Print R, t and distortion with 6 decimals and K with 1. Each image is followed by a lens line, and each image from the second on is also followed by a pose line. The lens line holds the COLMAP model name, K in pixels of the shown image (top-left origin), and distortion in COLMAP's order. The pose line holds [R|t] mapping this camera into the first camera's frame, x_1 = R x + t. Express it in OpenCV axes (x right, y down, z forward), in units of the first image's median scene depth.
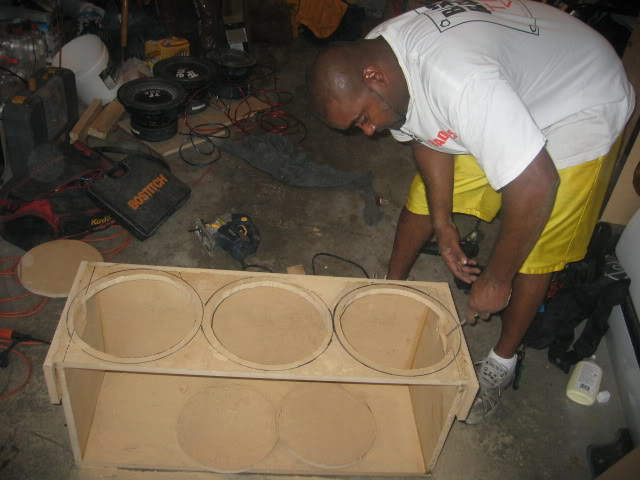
lens RADIAL K [[638.7, 0, 320.0], [0, 638.7, 240.0], [0, 0, 1]] dist [-0.110174, 0.026042]
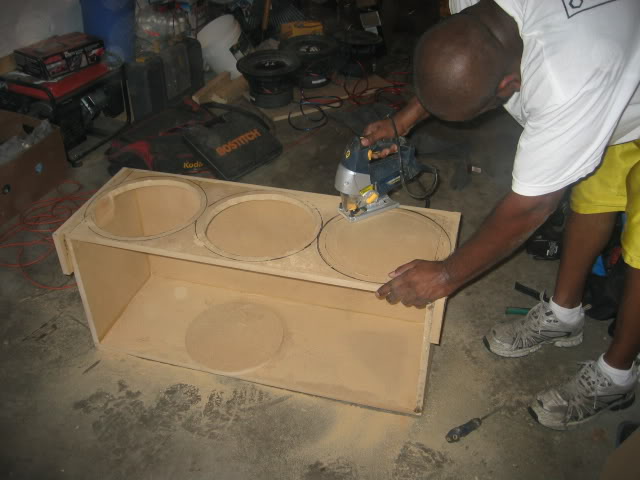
lens RADIAL K [[648.6, 0, 320.0], [0, 648.6, 240.0], [0, 0, 1]] dist [-0.130650, 0.014751]
pose [[0.941130, 0.076368, -0.329306, 0.195901], [-0.094134, 0.994822, -0.038323, 0.099450], [0.324674, 0.067065, 0.943445, 0.019886]]
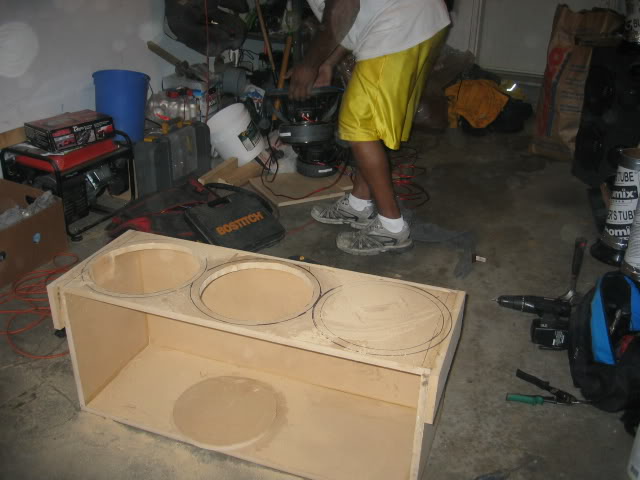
lens RADIAL K [[648.6, 0, 320.0], [0, 648.6, 240.0], [0, 0, 1]] dist [-0.130650, 0.014751]
pose [[0.934359, 0.057112, -0.351725, 0.200997], [-0.133255, 0.971457, -0.196251, 0.123978], [0.330478, 0.230238, 0.915300, 0.046835]]
